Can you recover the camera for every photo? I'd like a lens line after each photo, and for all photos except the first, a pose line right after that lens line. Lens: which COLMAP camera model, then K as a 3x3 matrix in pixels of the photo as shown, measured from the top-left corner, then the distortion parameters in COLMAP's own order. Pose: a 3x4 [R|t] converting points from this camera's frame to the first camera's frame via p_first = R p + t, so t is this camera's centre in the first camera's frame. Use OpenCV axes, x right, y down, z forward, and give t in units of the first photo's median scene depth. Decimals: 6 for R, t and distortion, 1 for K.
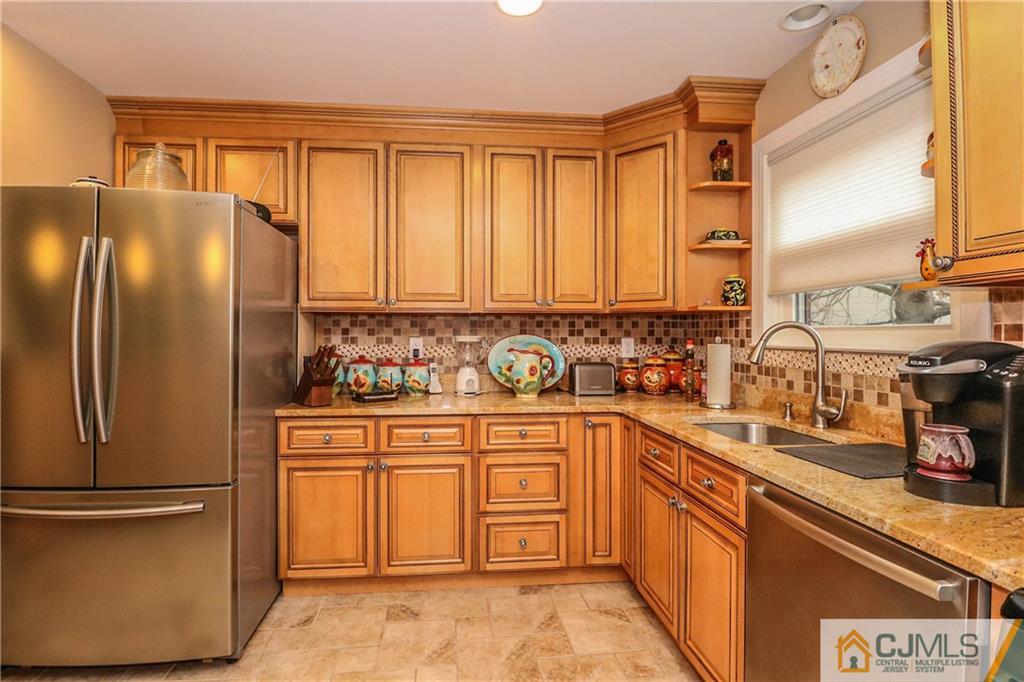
lens RADIAL K [[499.9, 0, 508.6], [0, 499.9, 334.0], [0, 0, 1]] dist [-0.005717, -0.001502]
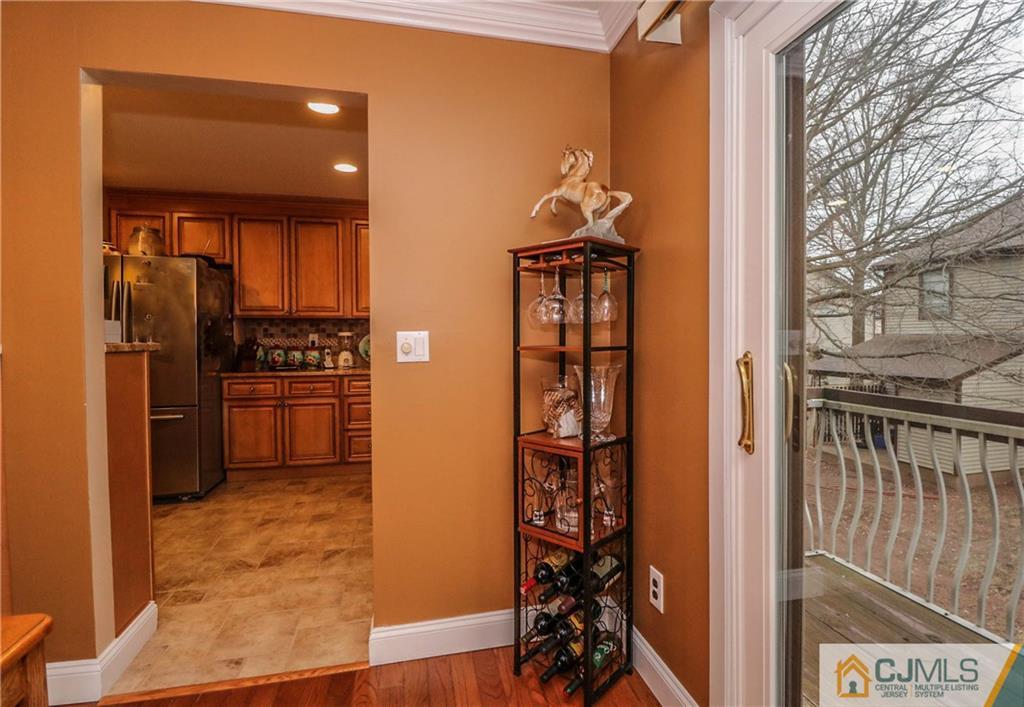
lens RADIAL K [[523.4, 0, 558.0], [0, 523.4, 349.2], [0, 0, 1]] dist [-0.002535, -0.000982]
pose [[0.988467, -0.006702, 0.151285, 0.401536], [0.003297, 0.999736, 0.022752, 0.026019], [-0.151398, -0.021991, 0.988228, -0.930600]]
